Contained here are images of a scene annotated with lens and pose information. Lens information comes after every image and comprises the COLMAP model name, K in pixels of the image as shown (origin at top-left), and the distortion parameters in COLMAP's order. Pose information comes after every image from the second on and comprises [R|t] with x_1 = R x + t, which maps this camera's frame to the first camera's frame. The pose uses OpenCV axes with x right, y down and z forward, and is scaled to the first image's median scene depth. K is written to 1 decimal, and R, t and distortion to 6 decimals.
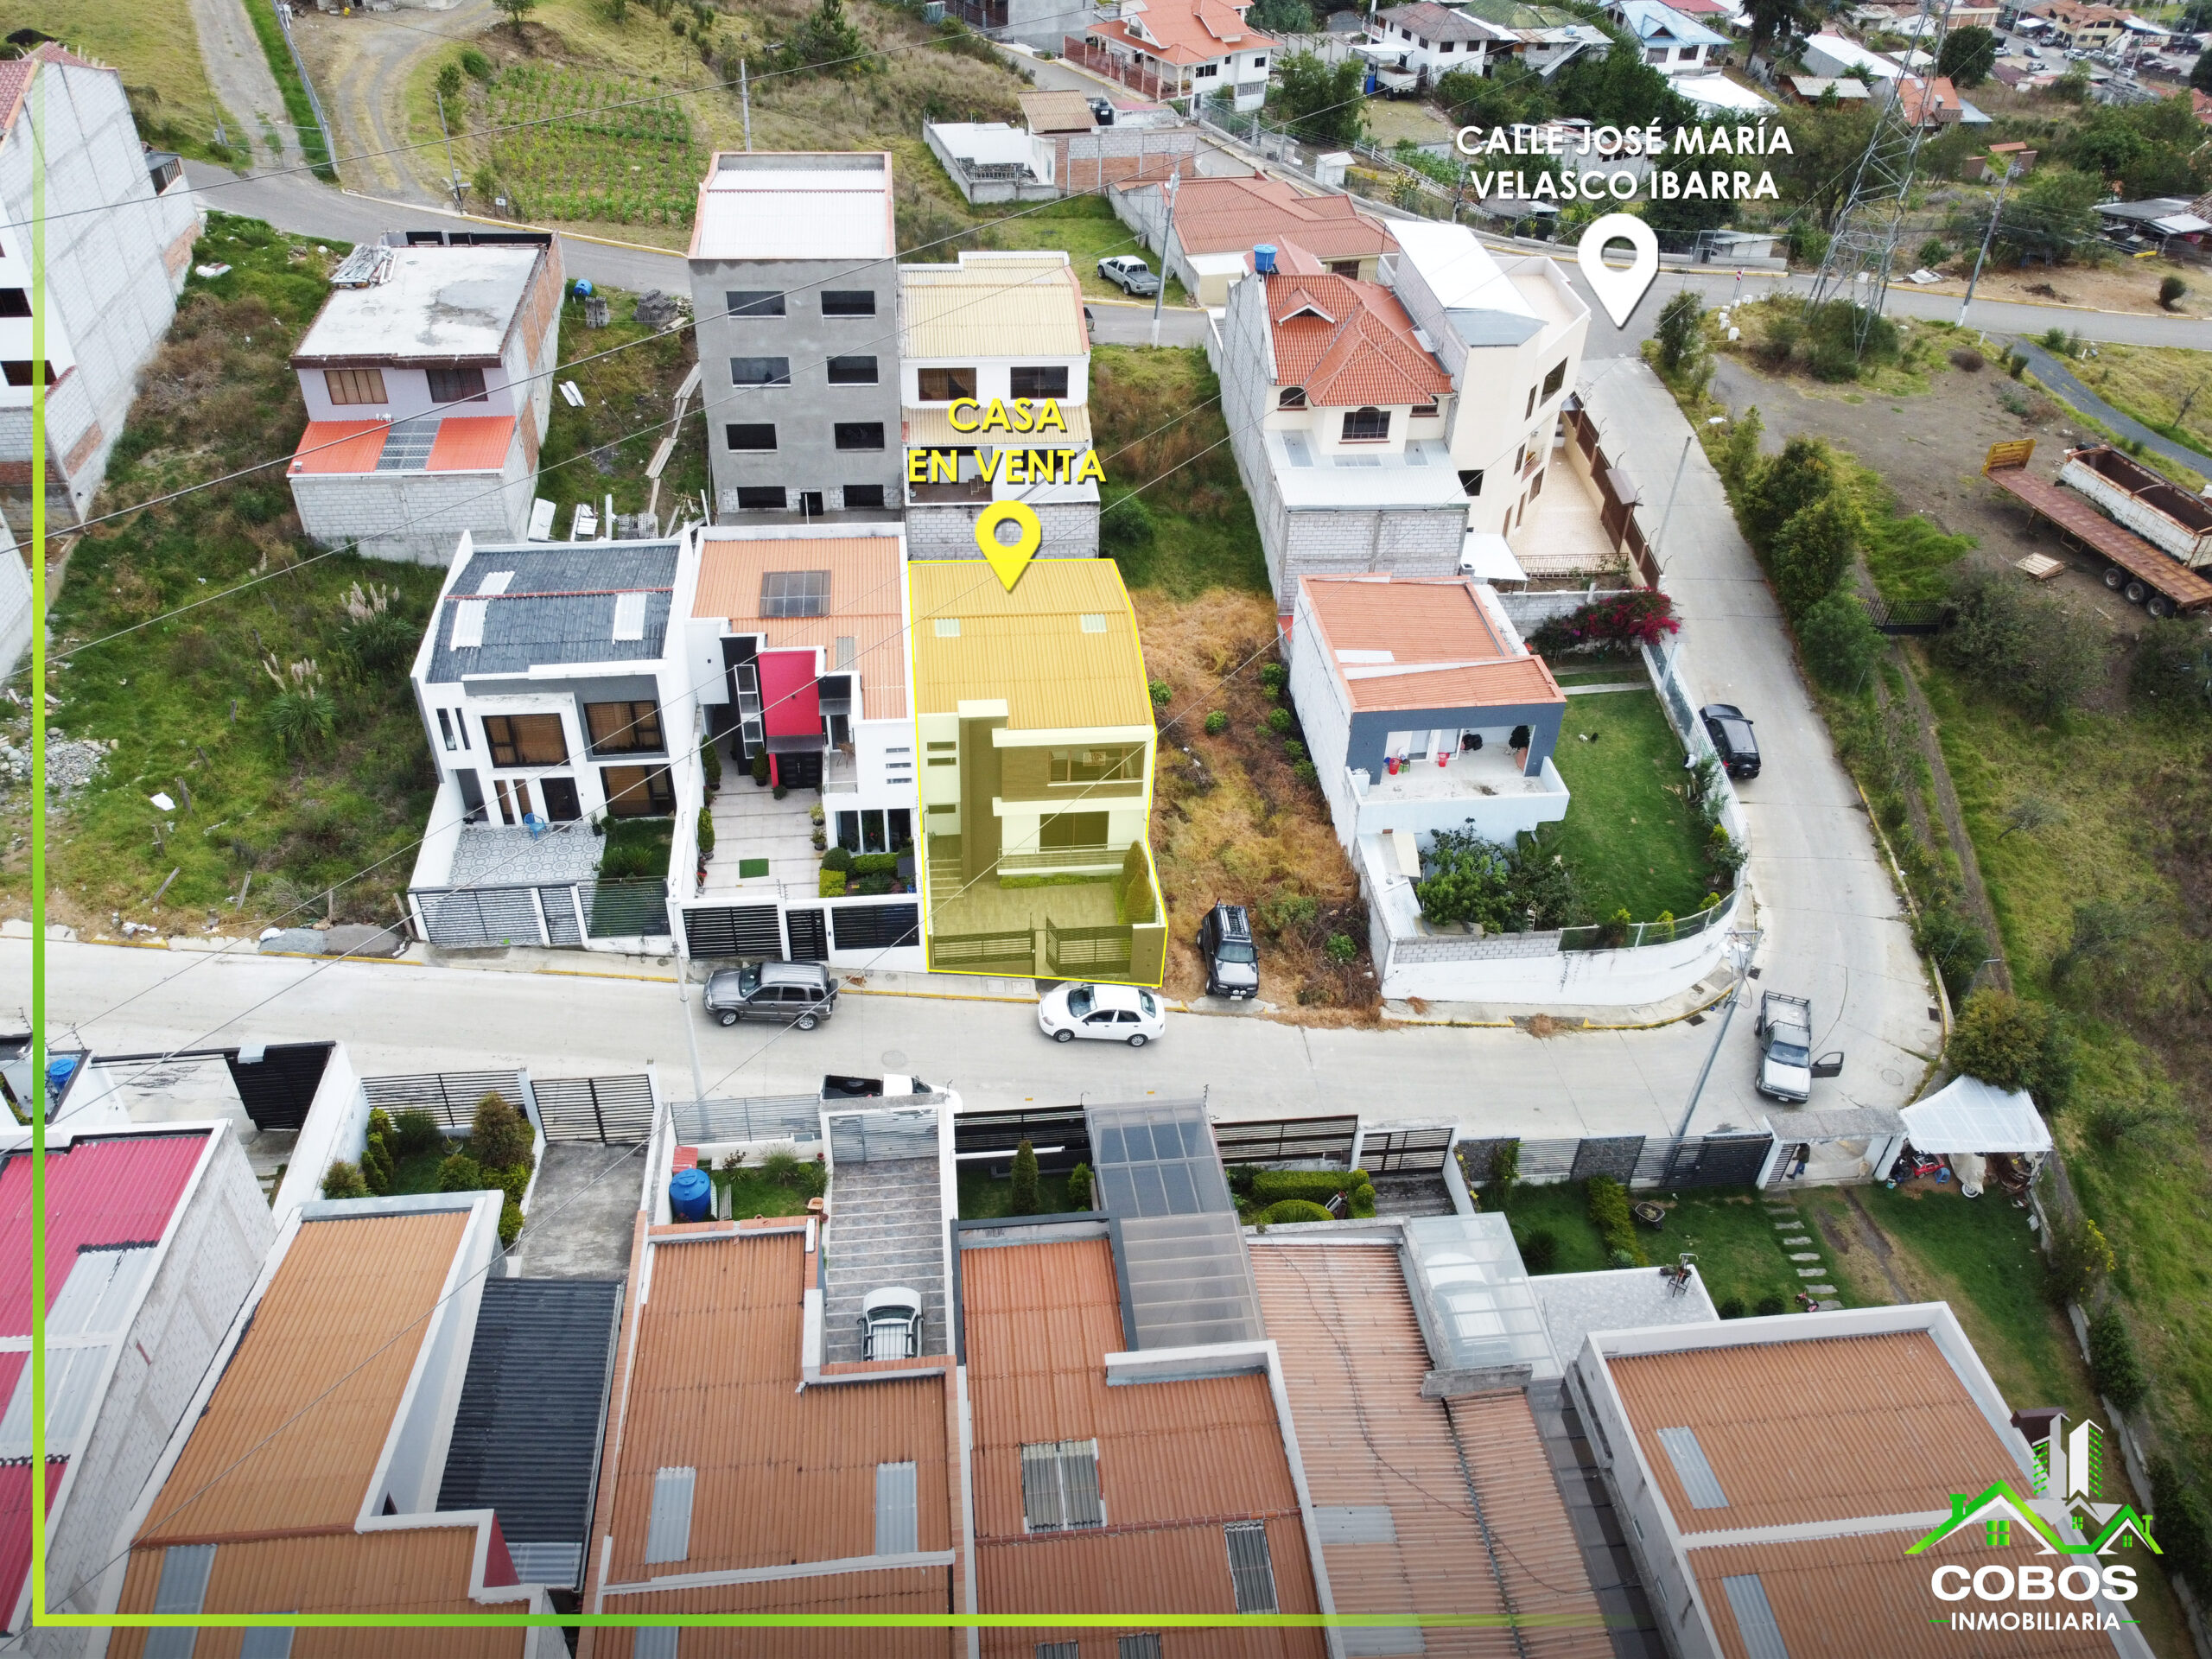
lens RADIAL K [[1640.7, 0, 1106.0], [0, 1640.7, 829.5], [0, 0, 1]] dist [-0.002263, -0.004233]
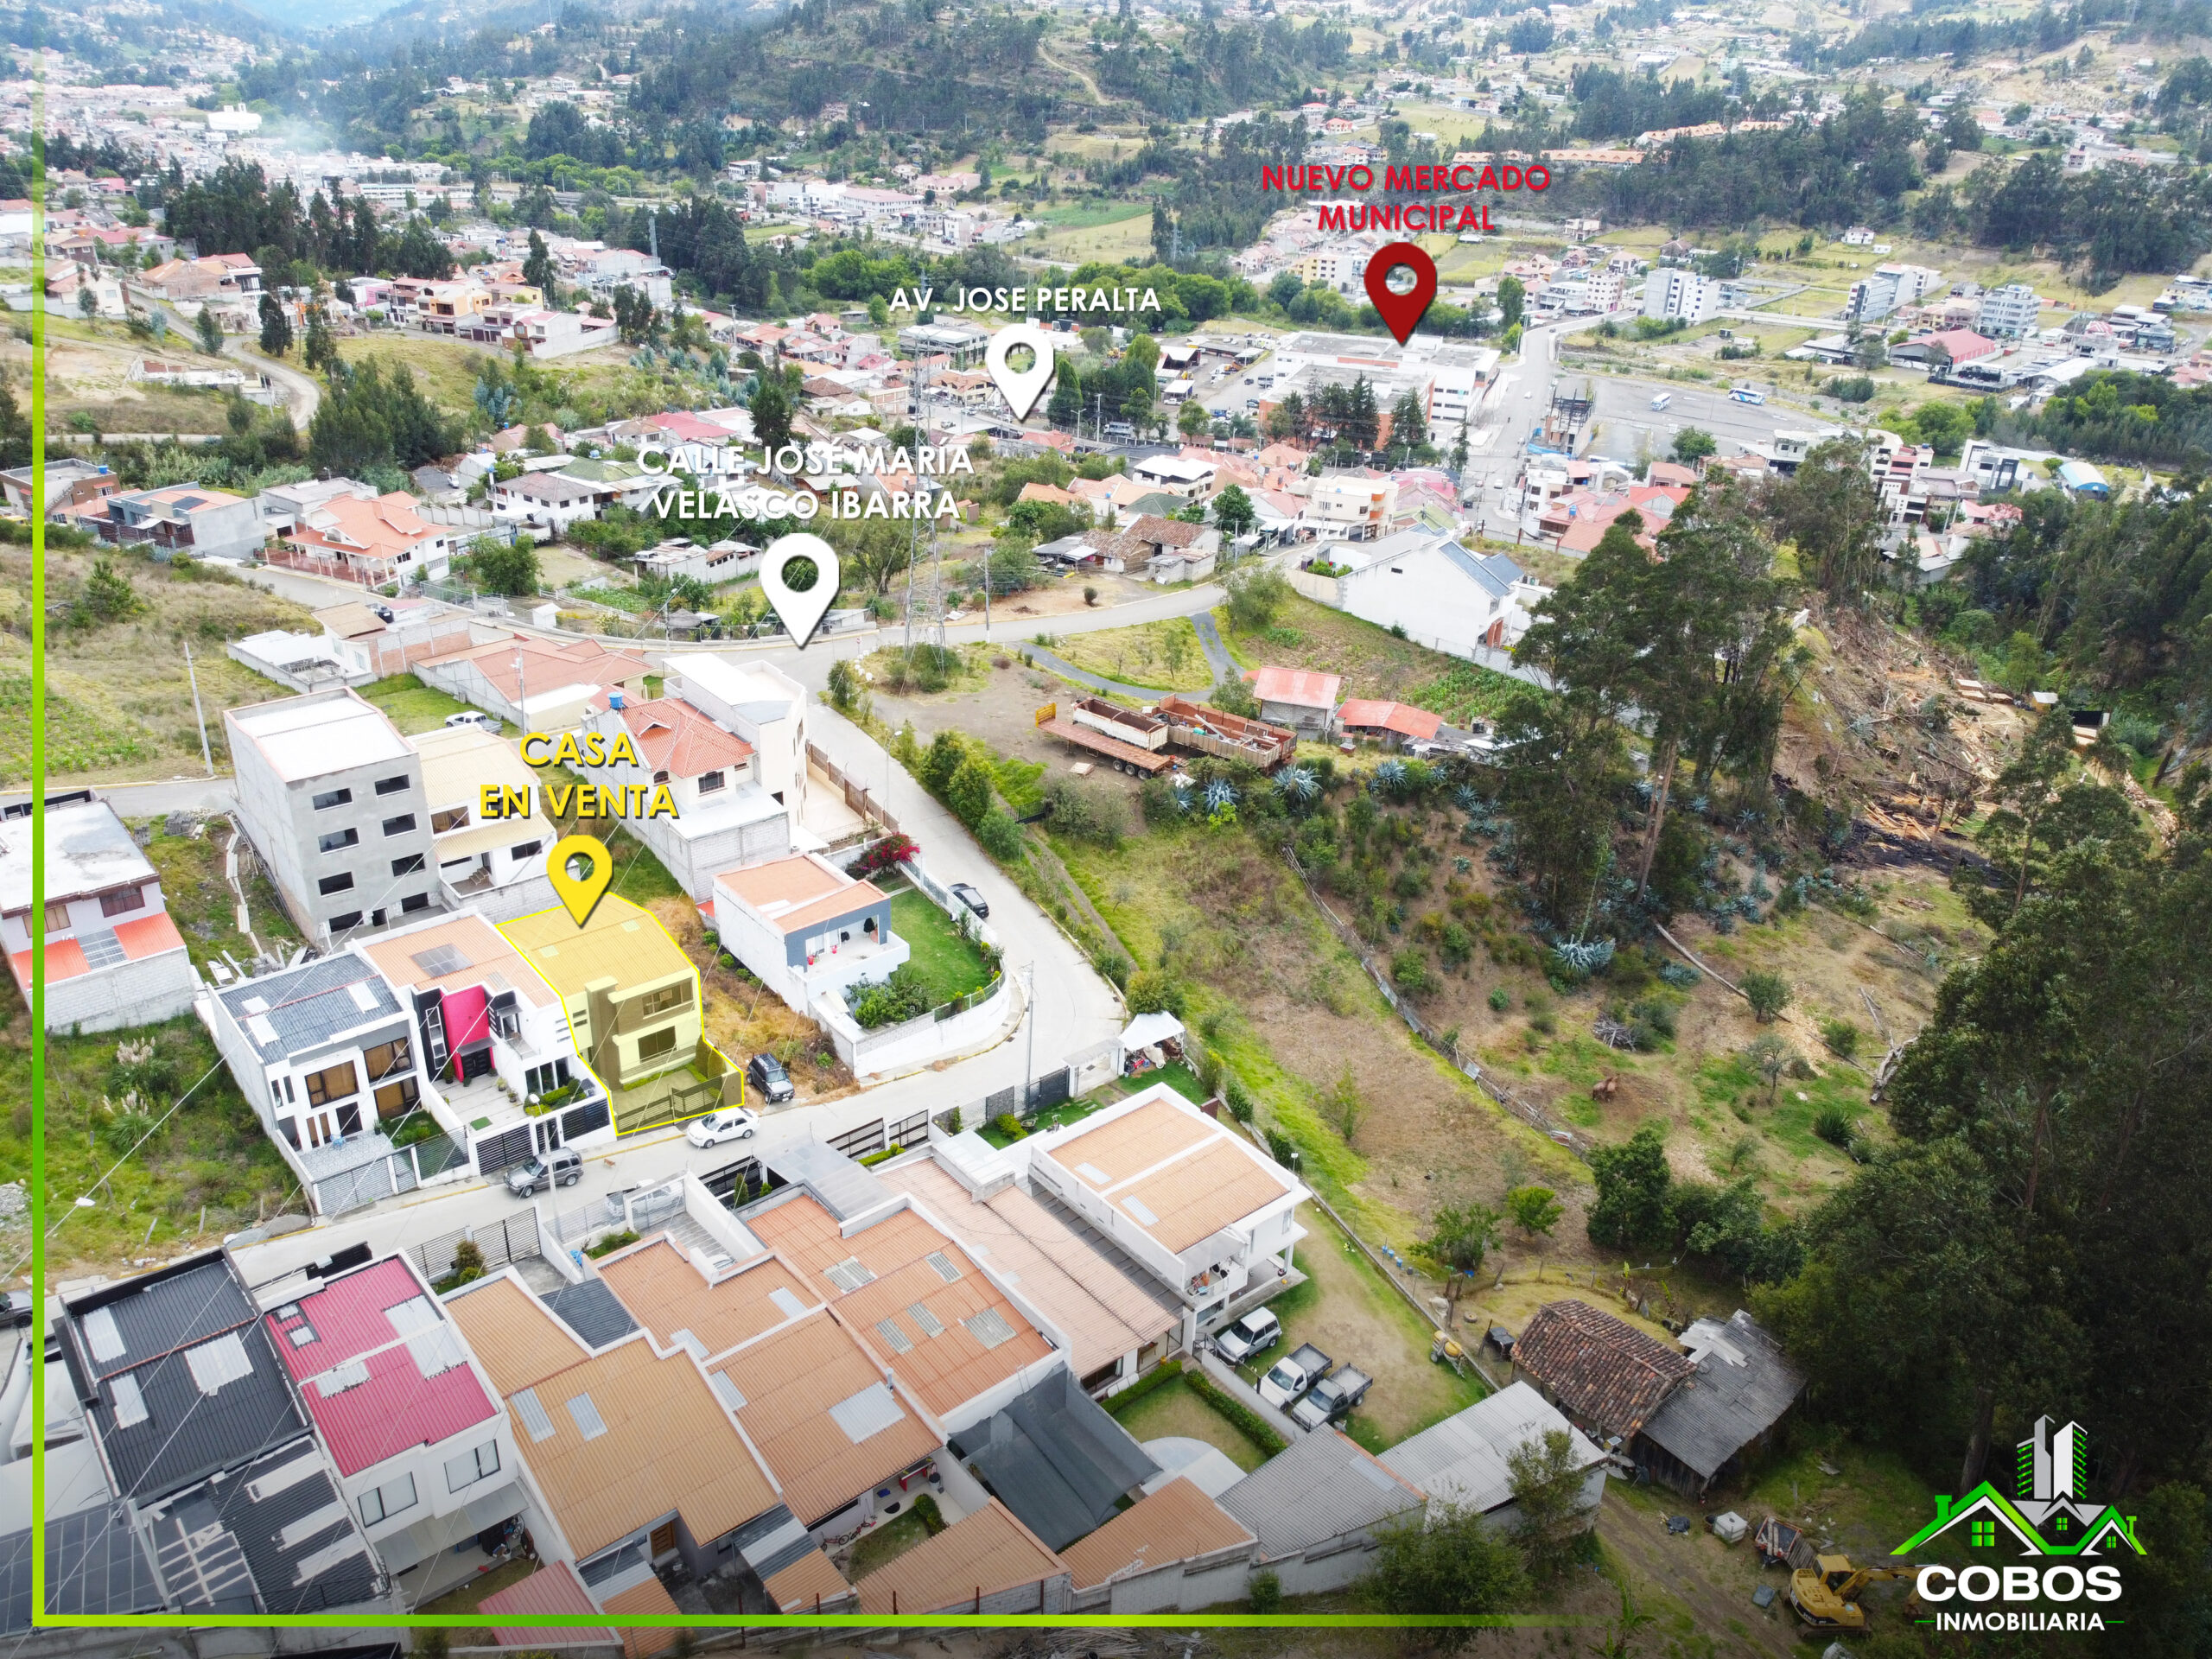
lens RADIAL K [[1640.7, 0, 1106.0], [0, 1640.7, 829.5], [0, 0, 1]] dist [-0.002263, -0.004233]
pose [[0.829856, -0.246280, 0.500684, -0.361109], [0.337051, 0.936366, -0.098057, 0.096860], [-0.444674, 0.250129, 0.860058, -0.602416]]
